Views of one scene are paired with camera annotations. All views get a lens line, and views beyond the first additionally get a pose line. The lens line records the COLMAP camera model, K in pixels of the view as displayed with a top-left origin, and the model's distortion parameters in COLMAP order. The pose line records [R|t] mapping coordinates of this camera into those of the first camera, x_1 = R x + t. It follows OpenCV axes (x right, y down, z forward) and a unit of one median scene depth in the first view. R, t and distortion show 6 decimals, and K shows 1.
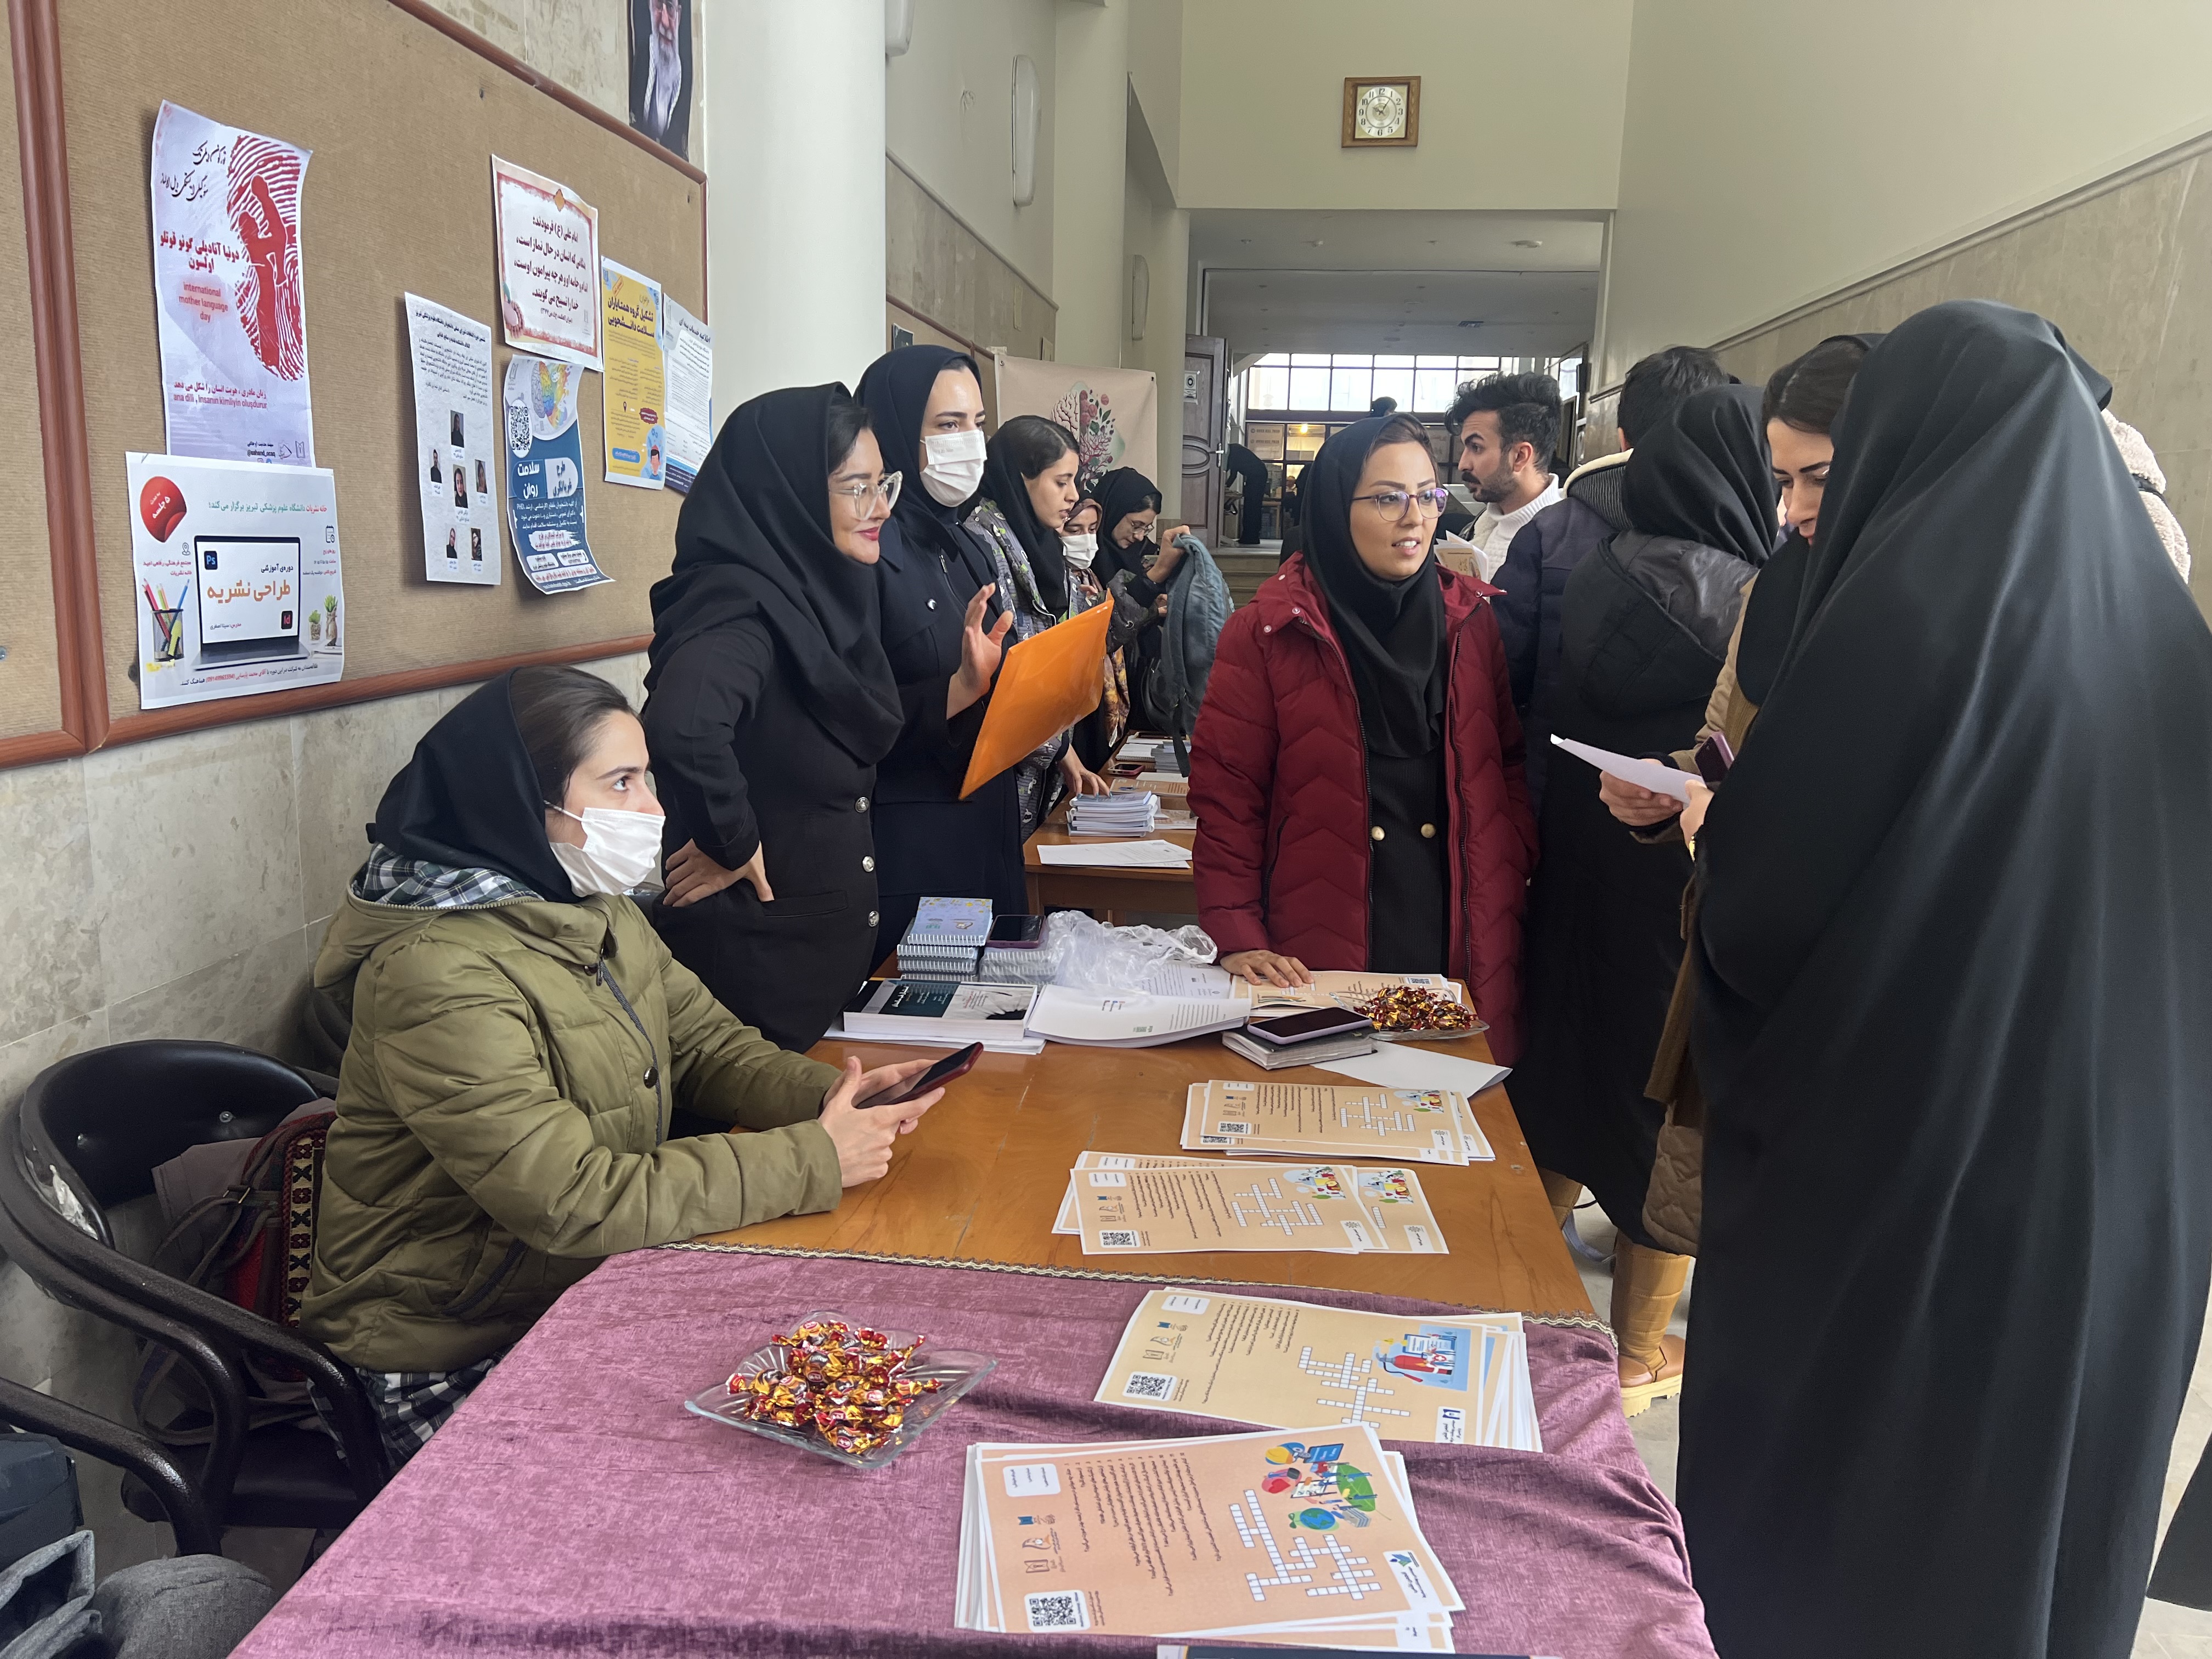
lens RADIAL K [[1646.0, 0, 1102.0], [0, 1646.0, 820.1], [0, 0, 1]] dist [-0.009690, -0.037525]
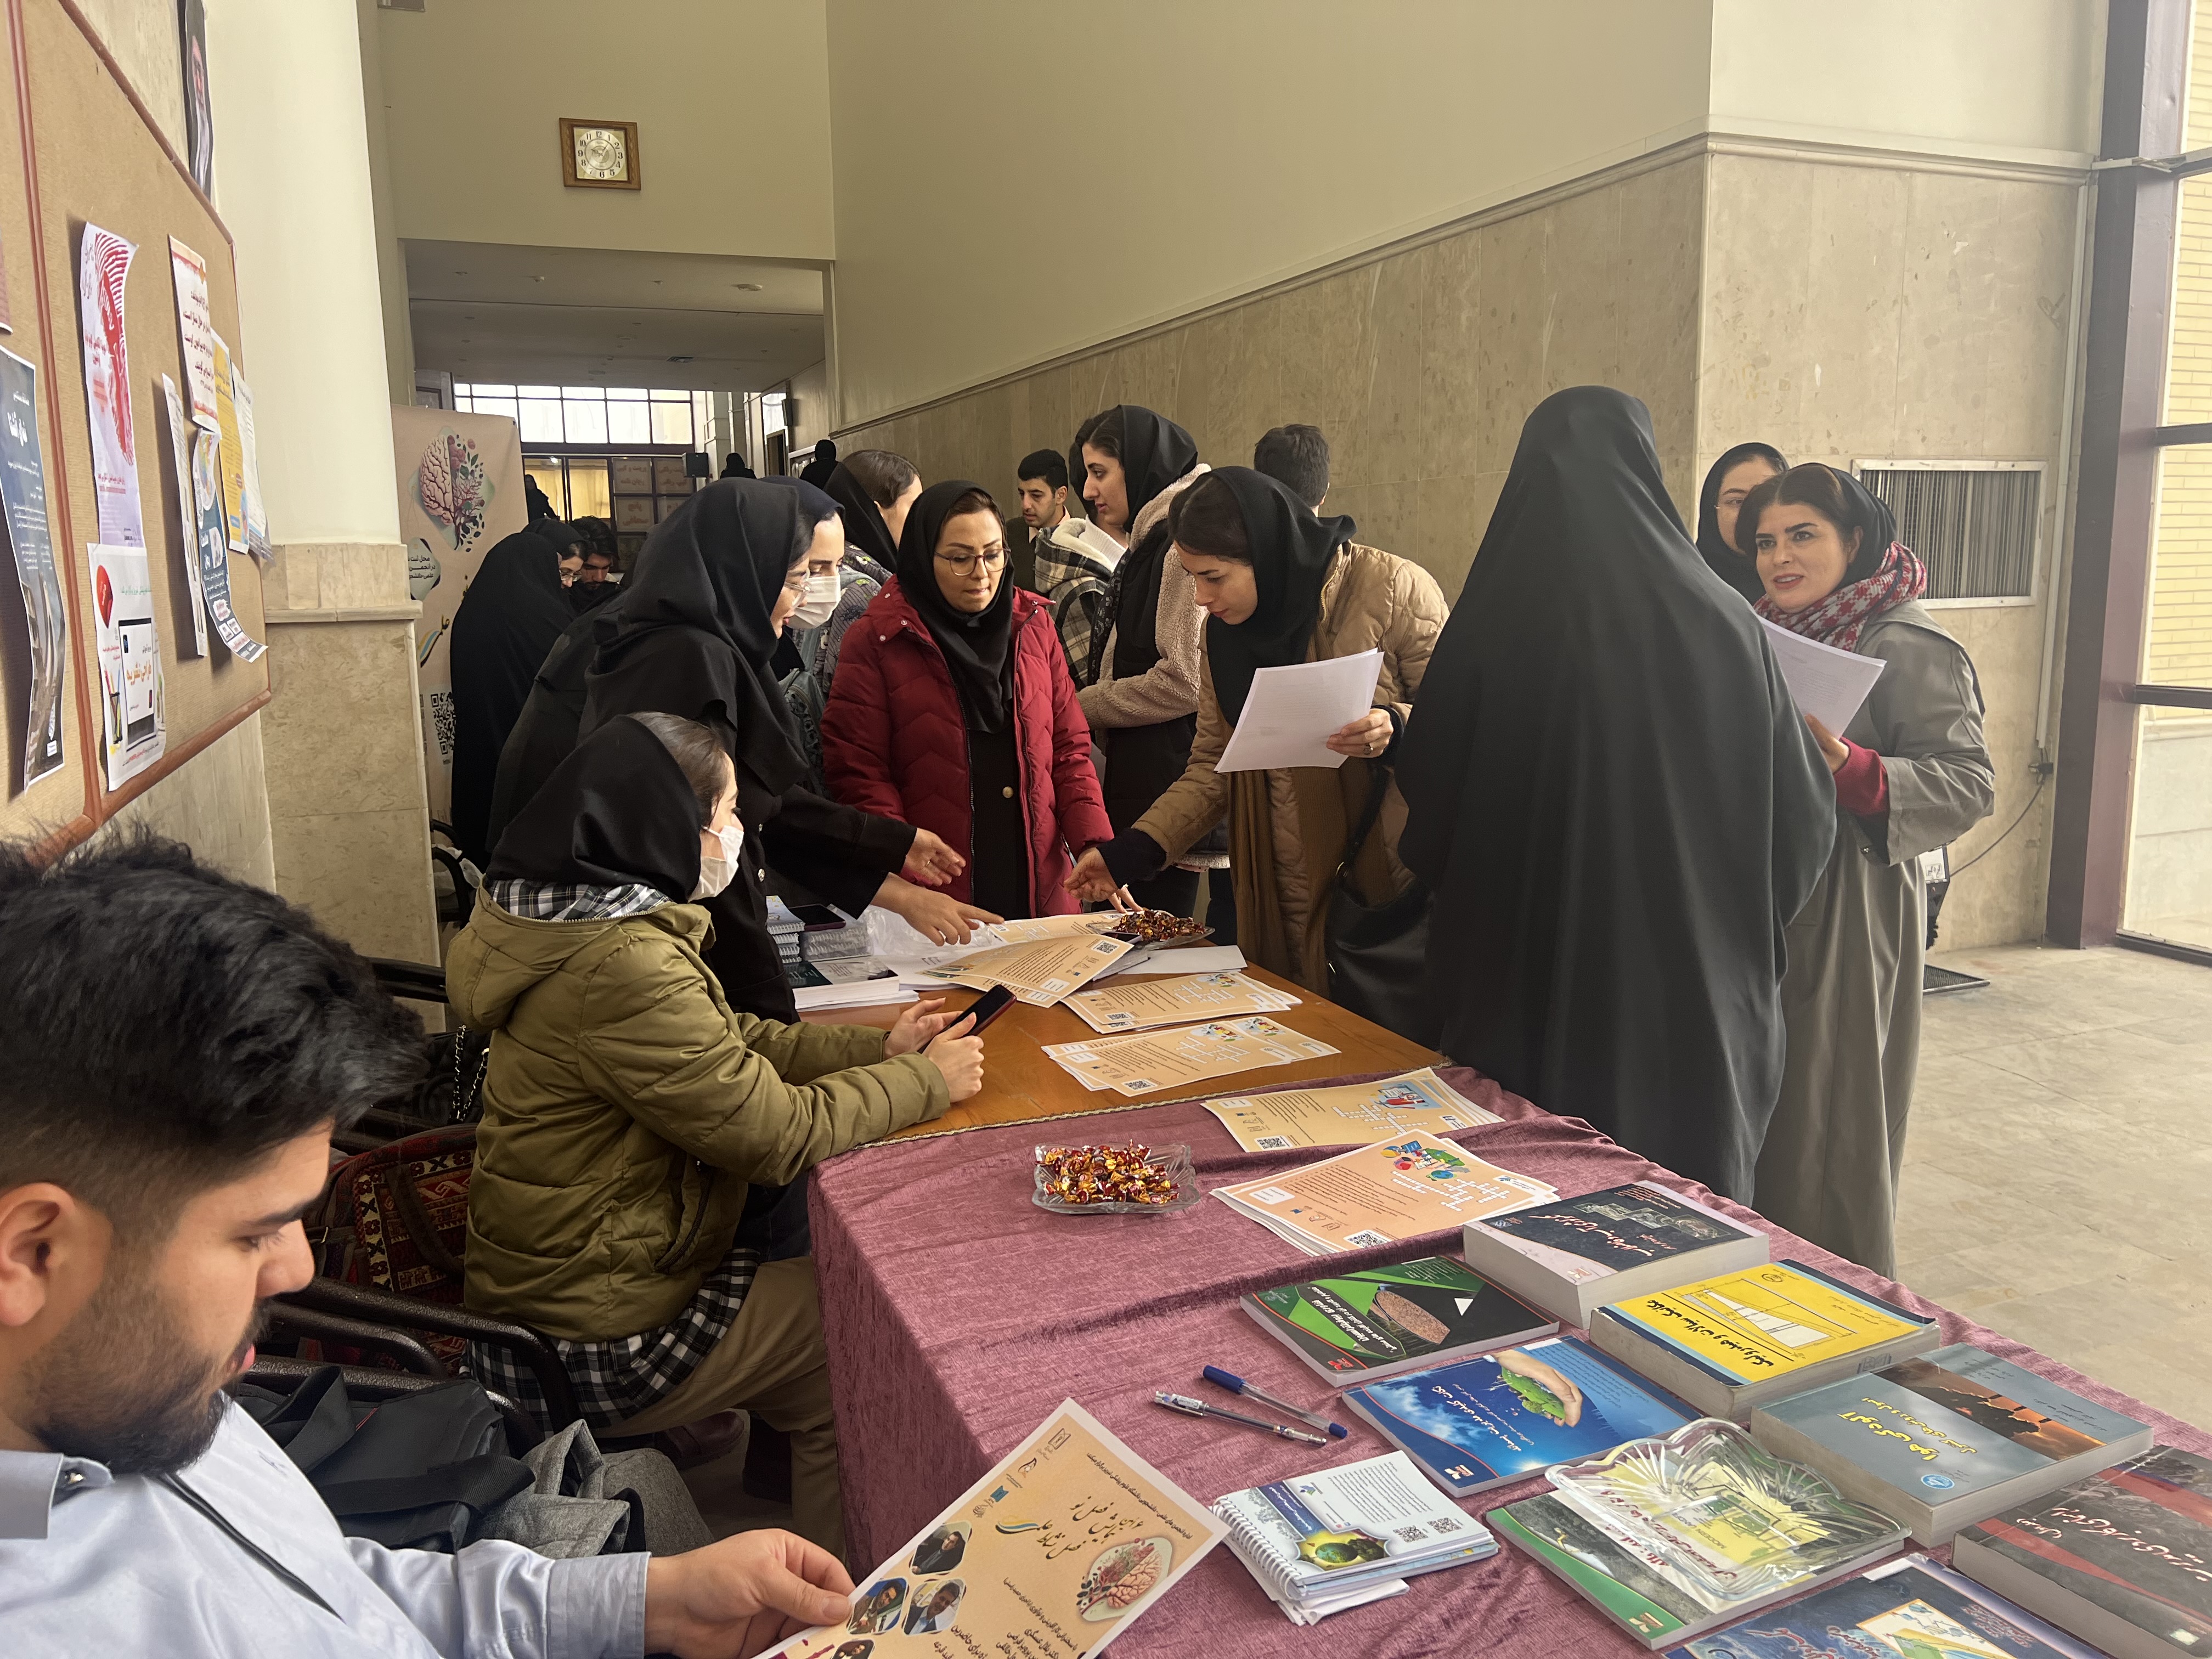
lens RADIAL K [[1646.0, 0, 1109.9], [0, 1646.0, 831.2], [0, 0, 1]] dist [-0.009690, -0.037525]
pose [[0.869273, -0.114544, 0.480879, -0.314210], [0.118292, 0.992721, 0.022631, 0.003096], [-0.479971, 0.037212, 0.876495, -0.101569]]
